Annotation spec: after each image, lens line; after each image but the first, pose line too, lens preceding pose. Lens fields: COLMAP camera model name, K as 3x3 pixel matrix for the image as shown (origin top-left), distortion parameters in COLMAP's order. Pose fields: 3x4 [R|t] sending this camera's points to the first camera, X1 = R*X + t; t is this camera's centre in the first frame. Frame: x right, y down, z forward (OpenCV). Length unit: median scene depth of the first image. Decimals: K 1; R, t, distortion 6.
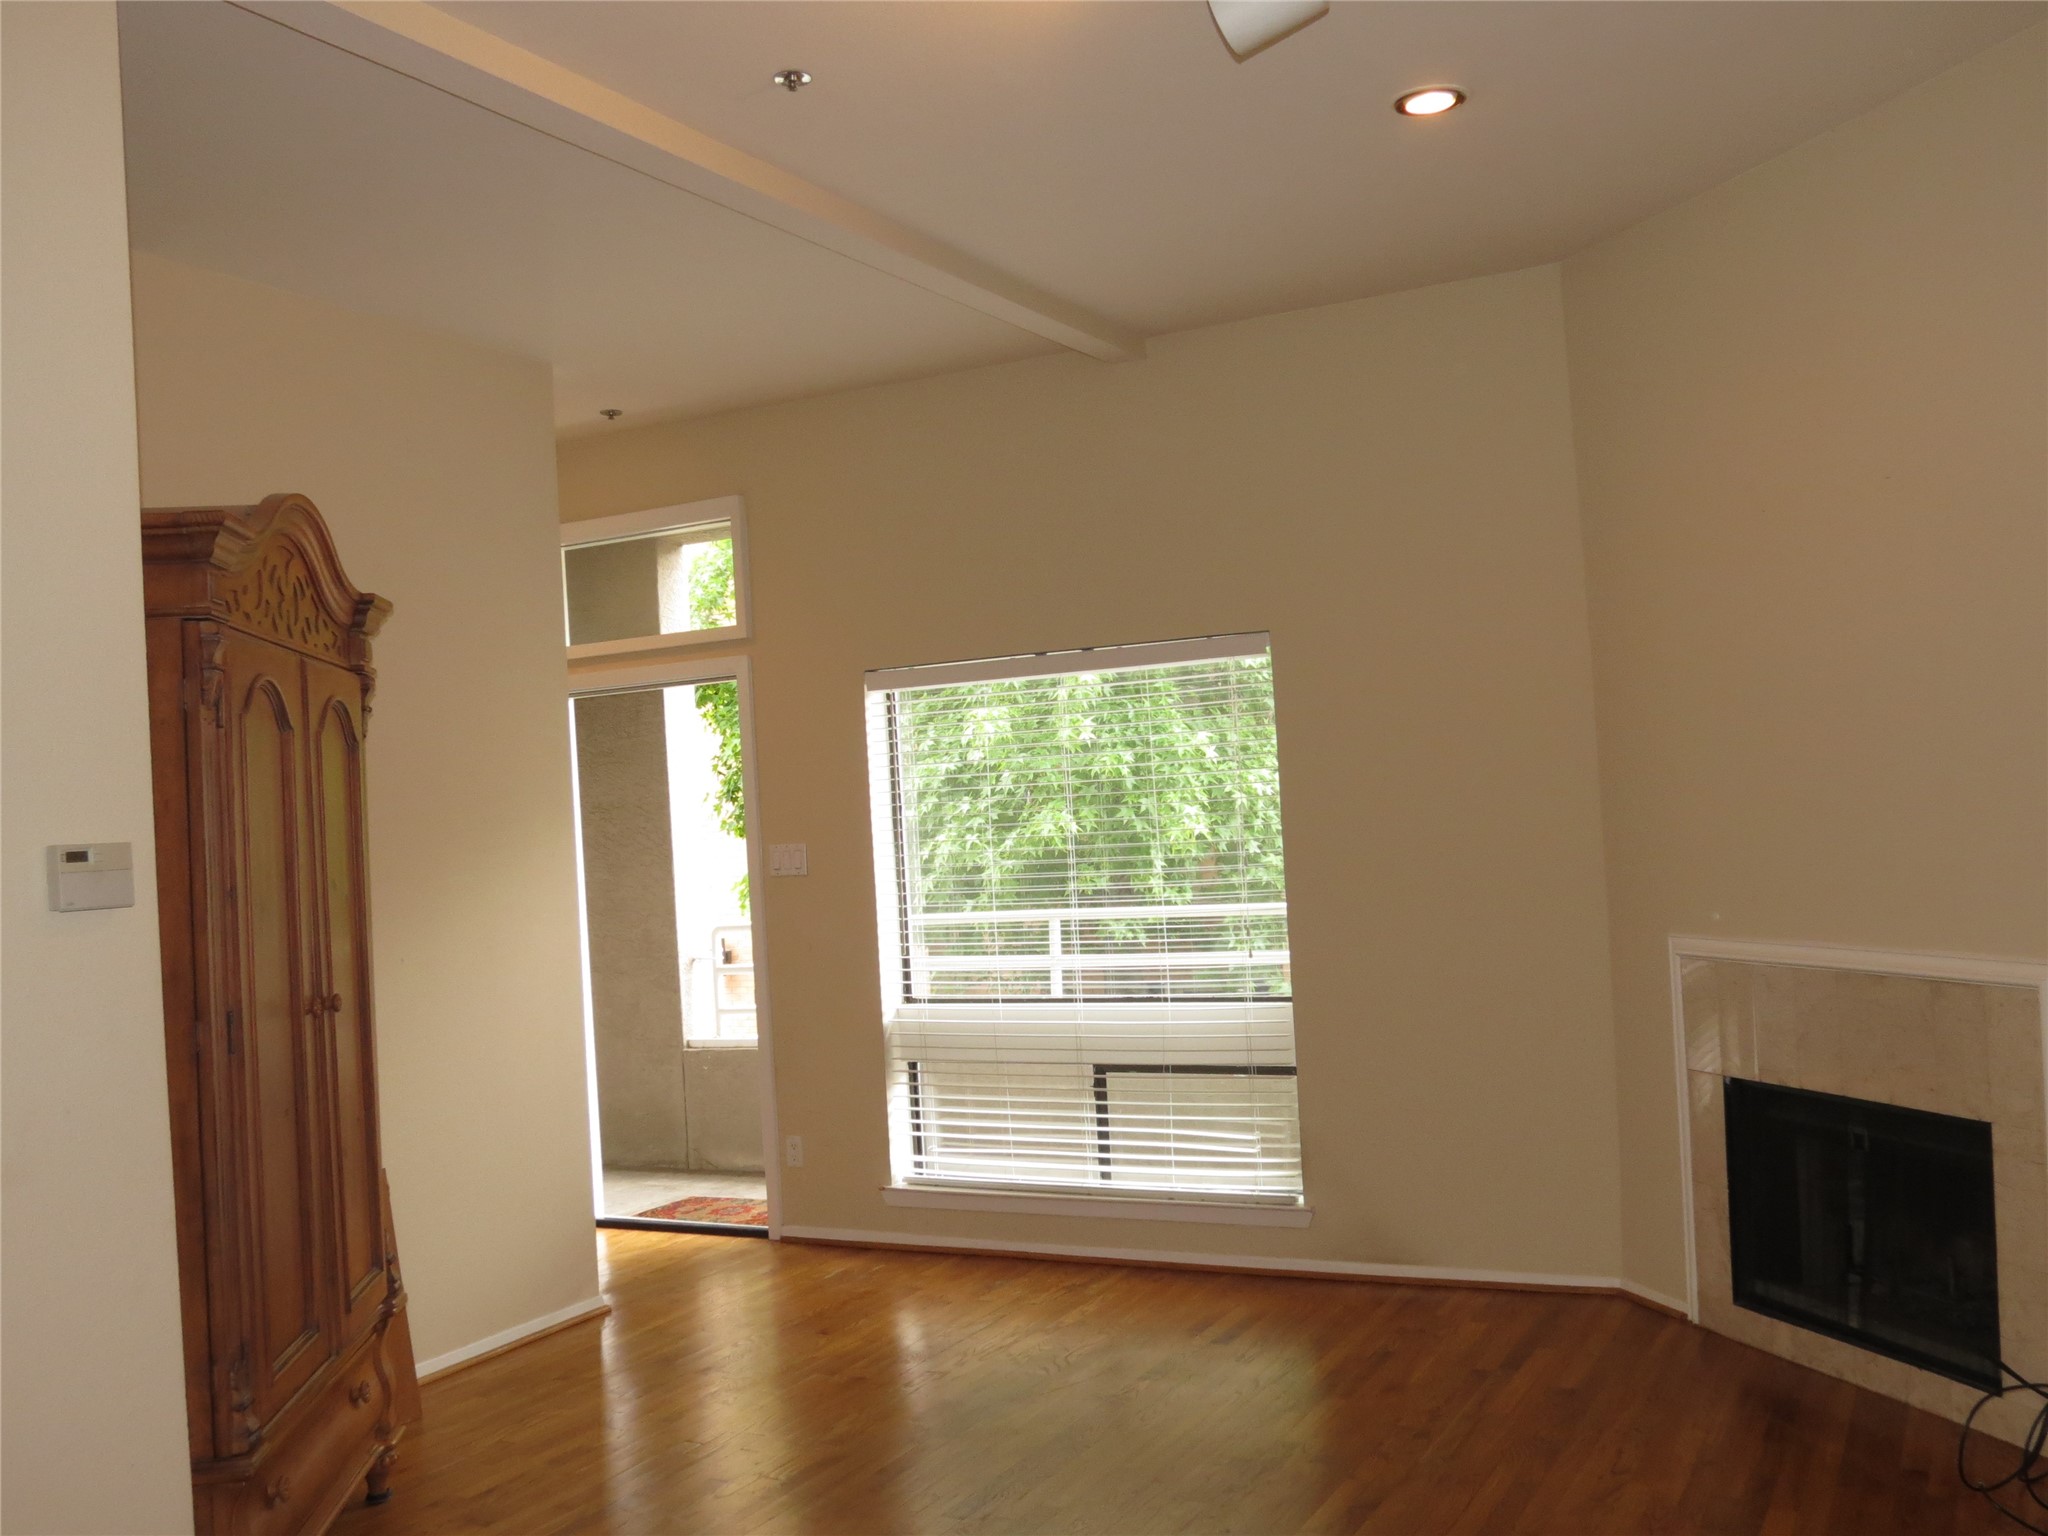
lens RADIAL K [[1854.3, 0, 1132.9], [0, 1854.3, 762.8], [0, 0, 1]] dist [-0.074181, 0.056710]
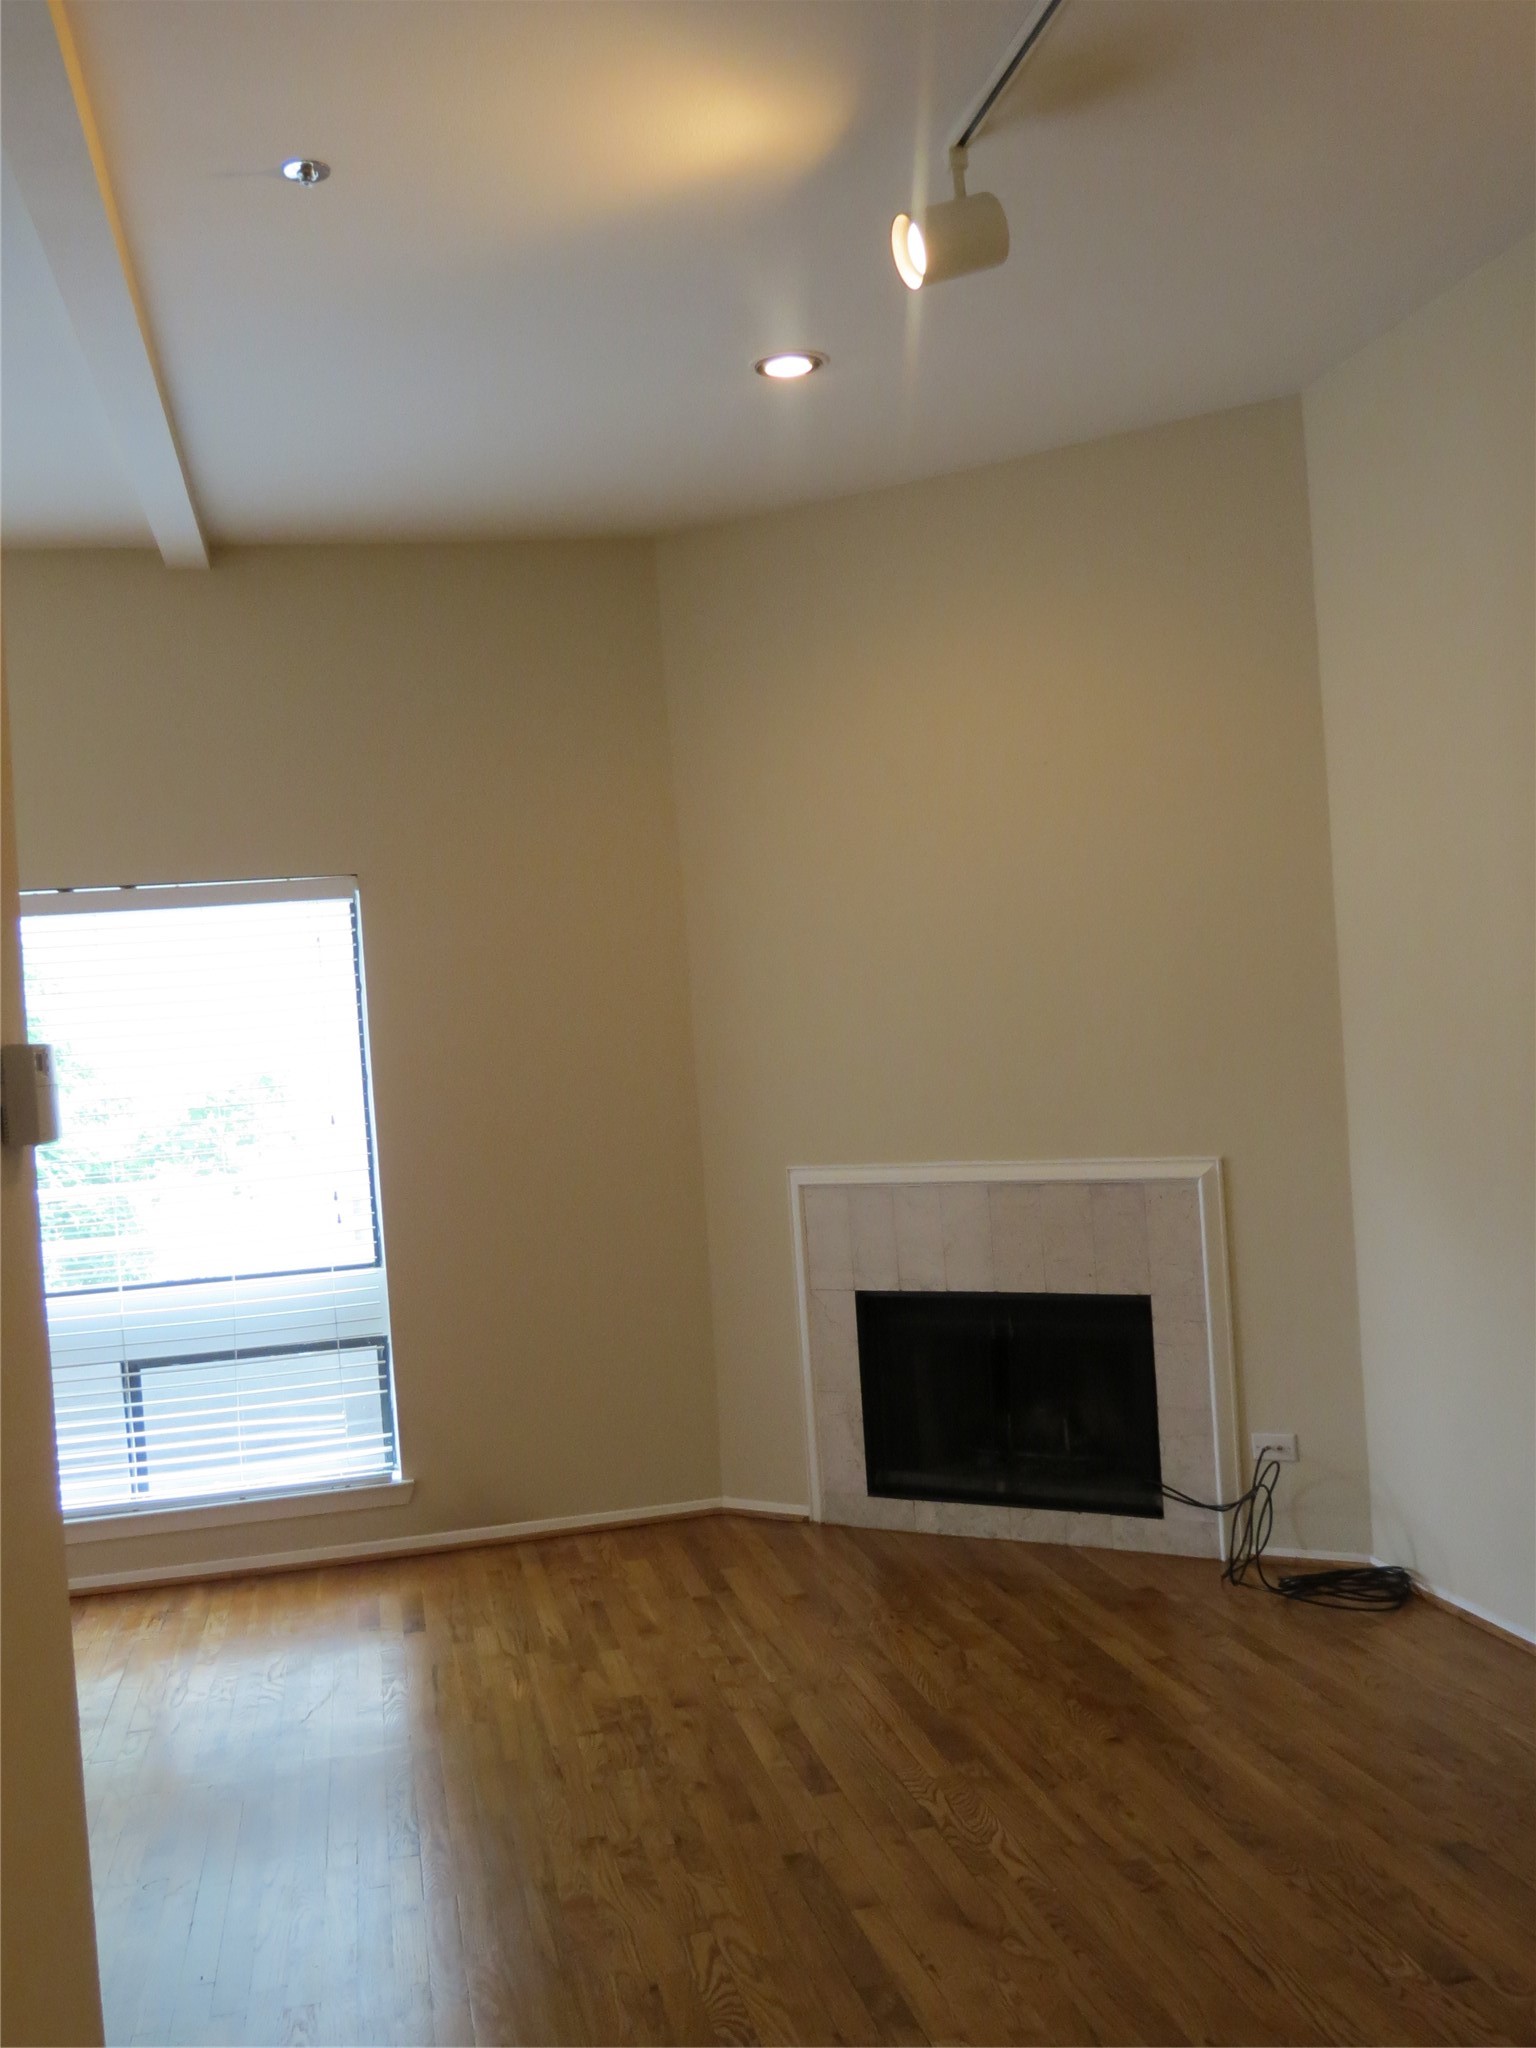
lens RADIAL K [[1854.3, 0, 768.0], [0, 1854.3, 1024.0], [0, 0, 1]] dist [-0.074181, 0.056710]
pose [[0.776196, -0.004457, 0.630476, -0.403928], [0.014806, 0.999828, -0.011160, 0.021929], [-0.630318, 0.017997, 0.776129, 0.165046]]
